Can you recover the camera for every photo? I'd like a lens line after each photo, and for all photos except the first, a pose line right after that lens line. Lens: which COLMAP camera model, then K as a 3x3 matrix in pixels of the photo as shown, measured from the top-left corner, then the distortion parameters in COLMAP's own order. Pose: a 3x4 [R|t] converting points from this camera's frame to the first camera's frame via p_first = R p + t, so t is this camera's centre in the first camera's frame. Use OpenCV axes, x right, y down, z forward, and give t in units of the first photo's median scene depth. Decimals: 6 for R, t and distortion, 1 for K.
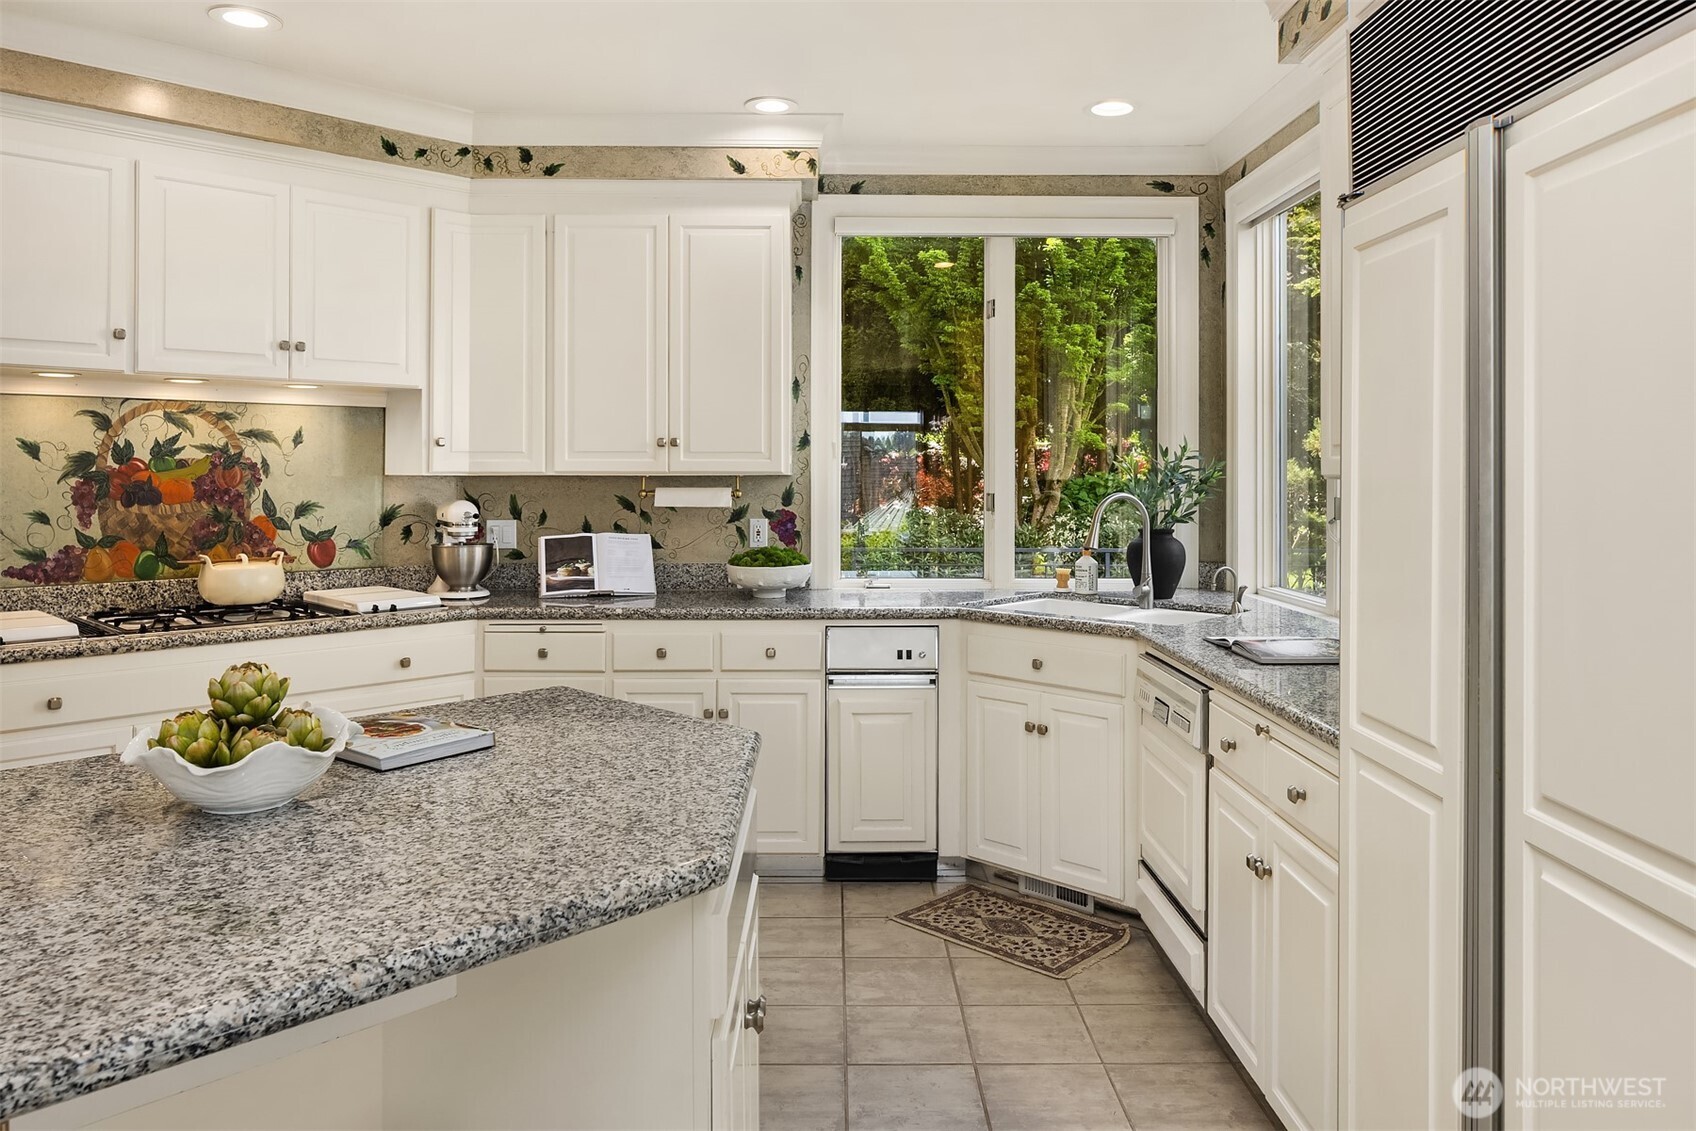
lens RADIAL K [[1173.4, 0, 842.6], [0, 1173.4, 526.3], [0, 0, 1]] dist [0.004077, 0.000933]
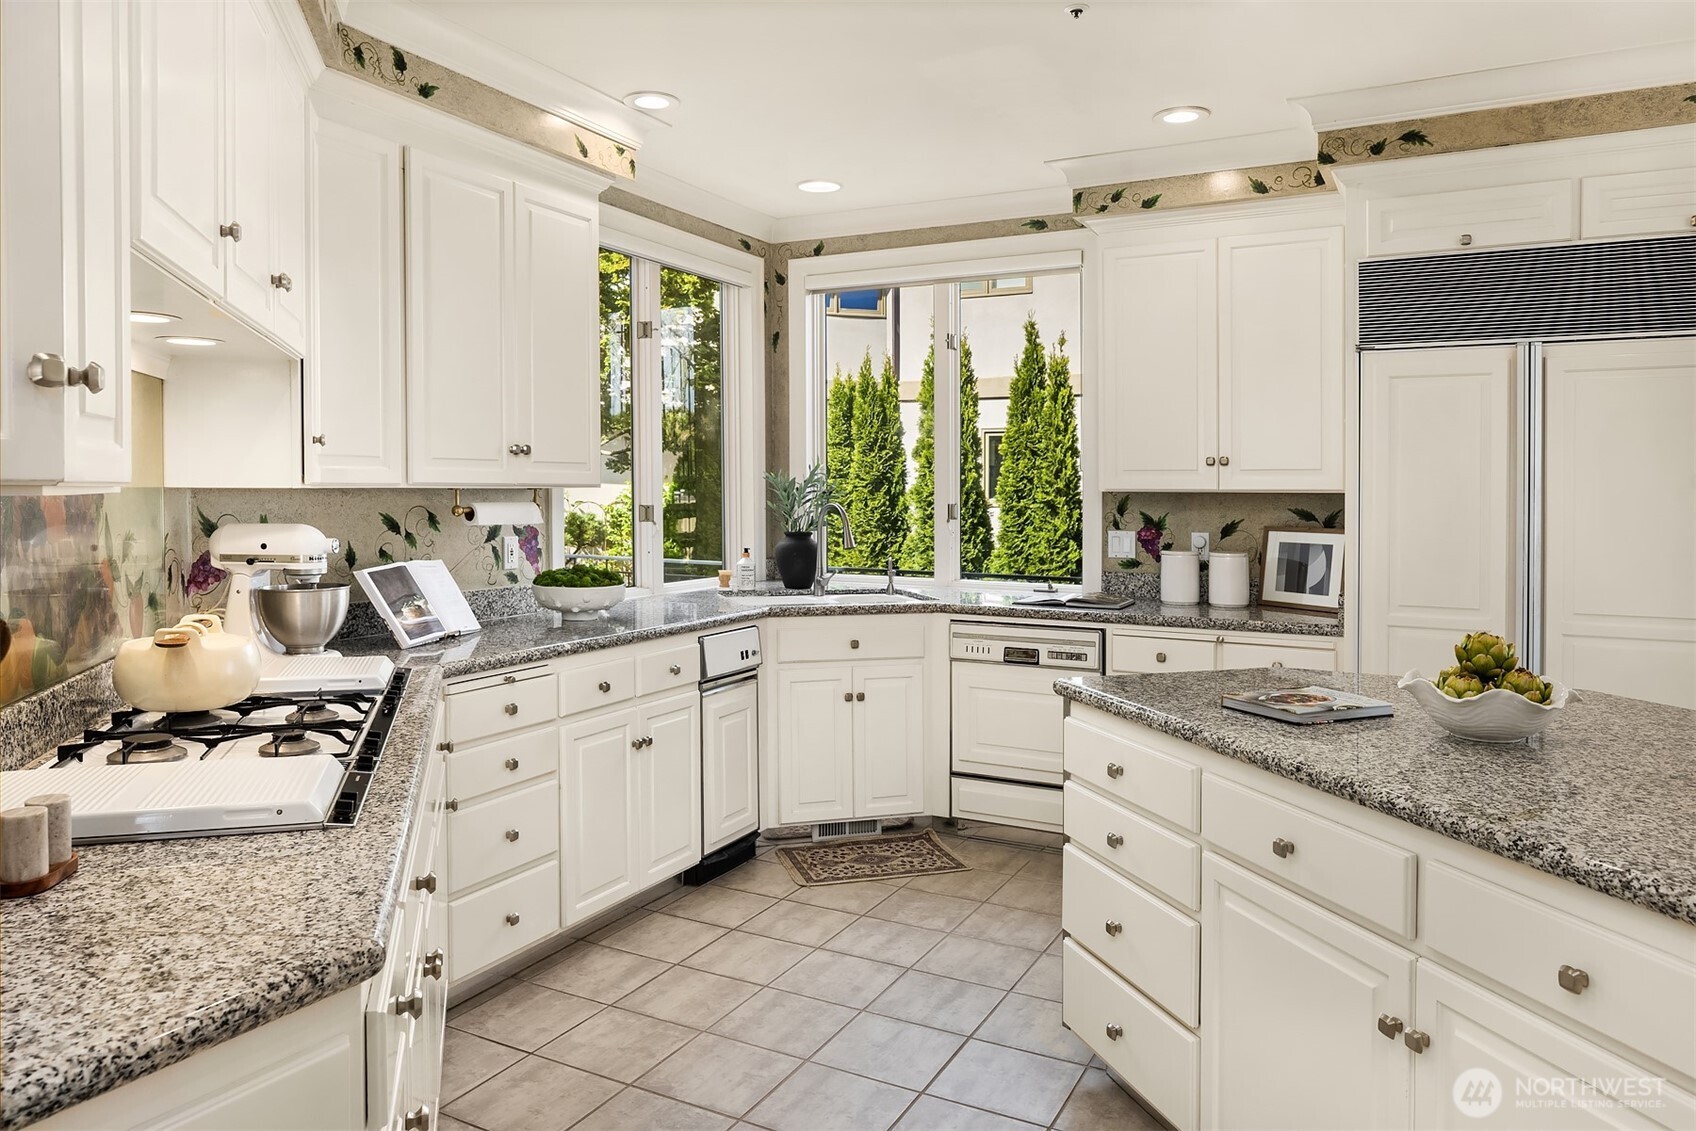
lens RADIAL K [[1139.6, 0, 848.0], [0, 1139.6, 565.5], [0, 0, 1]] dist [0.002715, 0.001538]
pose [[0.477648, -0.059417, 0.876540, -0.808280], [0.037033, 0.998185, 0.047483, -0.018357], [-0.877771, 0.009781, 0.478981, 0.411638]]
